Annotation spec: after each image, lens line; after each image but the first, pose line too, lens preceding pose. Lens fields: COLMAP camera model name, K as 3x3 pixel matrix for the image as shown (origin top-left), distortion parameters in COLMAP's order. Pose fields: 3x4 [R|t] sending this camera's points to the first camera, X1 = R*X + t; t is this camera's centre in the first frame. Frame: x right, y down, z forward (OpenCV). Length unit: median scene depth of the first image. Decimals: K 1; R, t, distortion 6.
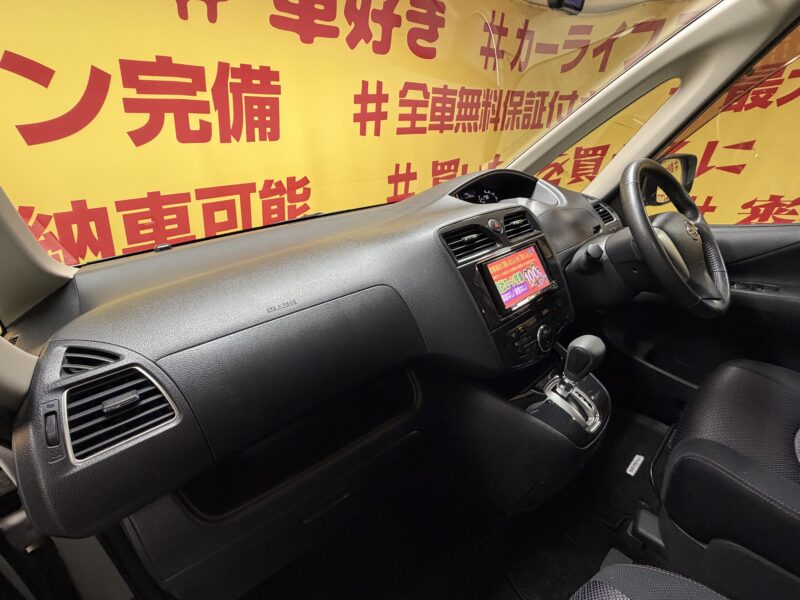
lens RADIAL K [[334.5, 0, 400.0], [0, 334.5, 300.0], [0, 0, 1]] dist [-0.001780, -0.000221]
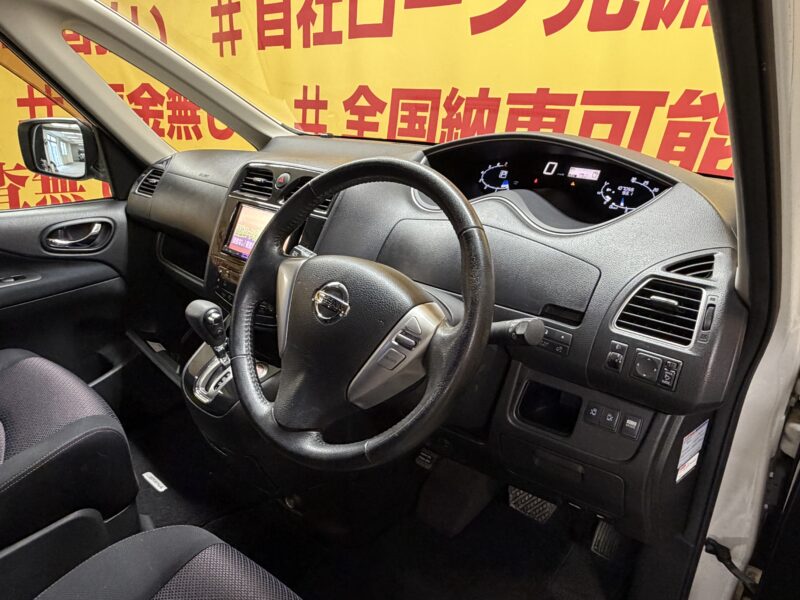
lens RADIAL K [[544.4, 0, 400.0], [0, 544.4, 300.0], [0, 0, 1]] dist [0.017114, 0.000616]
pose [[0.141670, 0.464904, -0.873953, 0.723777], [-0.382919, 0.839868, 0.384700, -0.260194], [0.912854, 0.280153, 0.297004, 0.375279]]
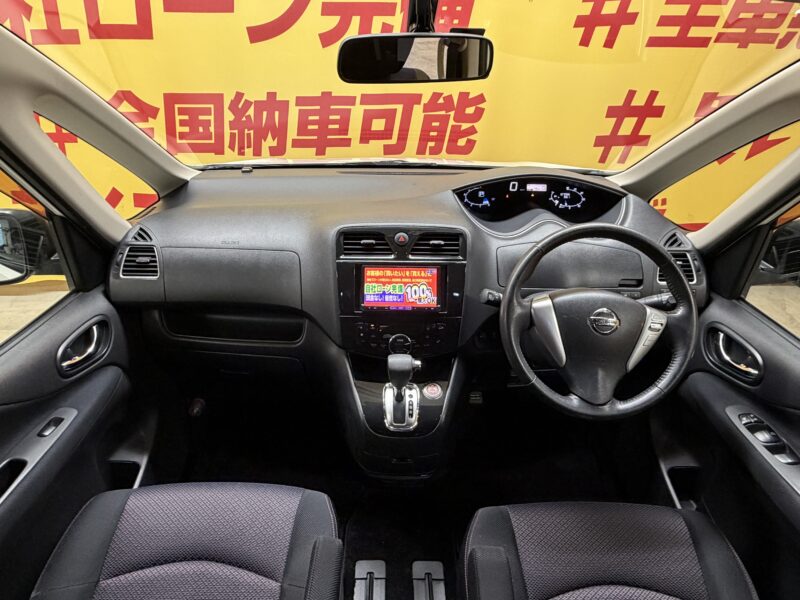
lens RADIAL K [[468.8, 0, 393.6], [0, 468.8, 302.6], [0, 0, 1]] dist [0.003206, -0.001778]
pose [[0.753447, 0.416120, -0.509079, 0.467084], [-0.321505, 0.908542, 0.266807, -0.176979], [0.573544, -0.037354, 0.818323, -0.132729]]
